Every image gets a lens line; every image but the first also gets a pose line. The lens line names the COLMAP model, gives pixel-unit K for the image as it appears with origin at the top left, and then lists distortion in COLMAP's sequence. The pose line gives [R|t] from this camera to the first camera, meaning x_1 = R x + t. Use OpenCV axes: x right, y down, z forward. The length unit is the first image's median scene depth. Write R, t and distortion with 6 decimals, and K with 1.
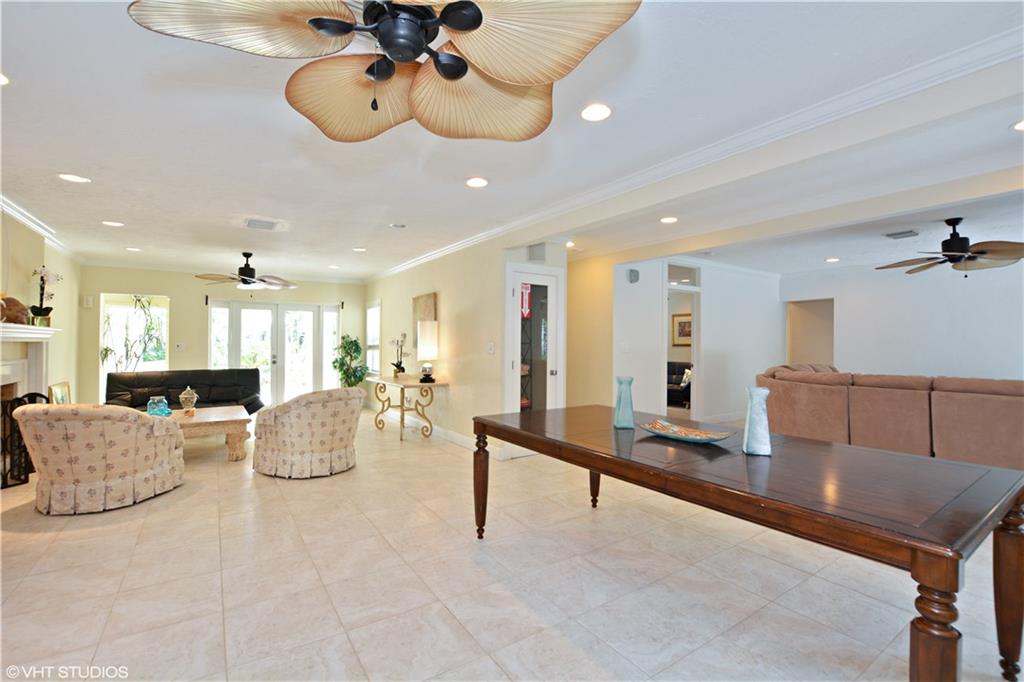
lens RADIAL K [[451.0, 0, 516.2], [0, 451.0, 342.1], [0, 0, 1]] dist [-0.044496, 0.000333]
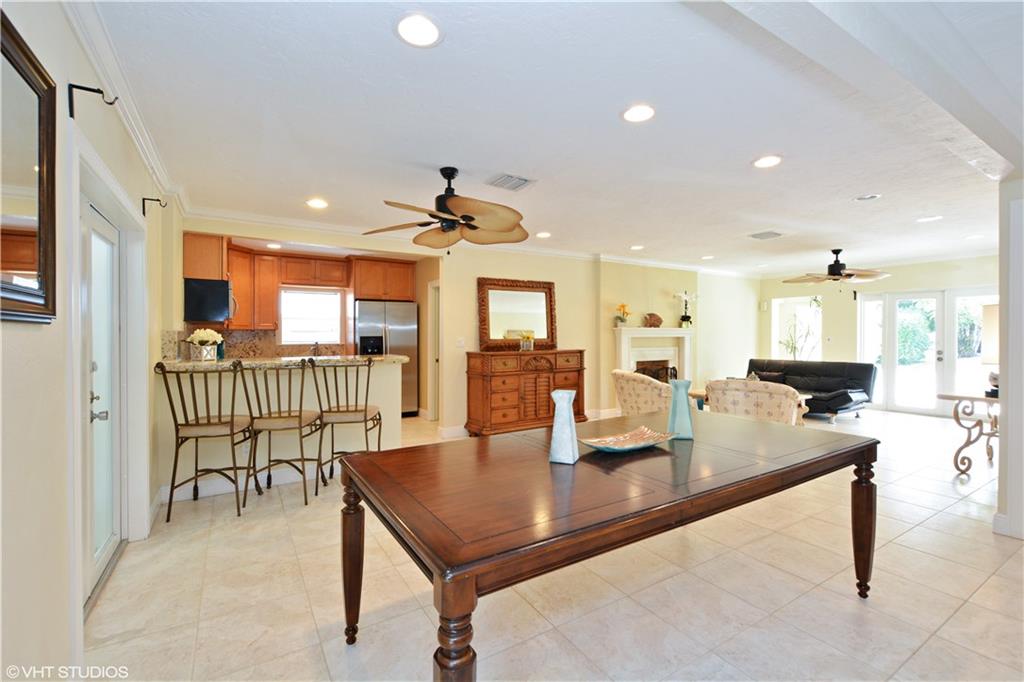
lens RADIAL K [[444.9, 0, 515.0], [0, 444.9, 337.5], [0, 0, 1]] dist [-0.000107, -0.000050]
pose [[-0.039694, 0.001634, -0.999211, 0.635700], [0.005012, 0.999986, 0.001436, -0.003539], [0.999199, -0.004951, -0.039702, 0.407800]]
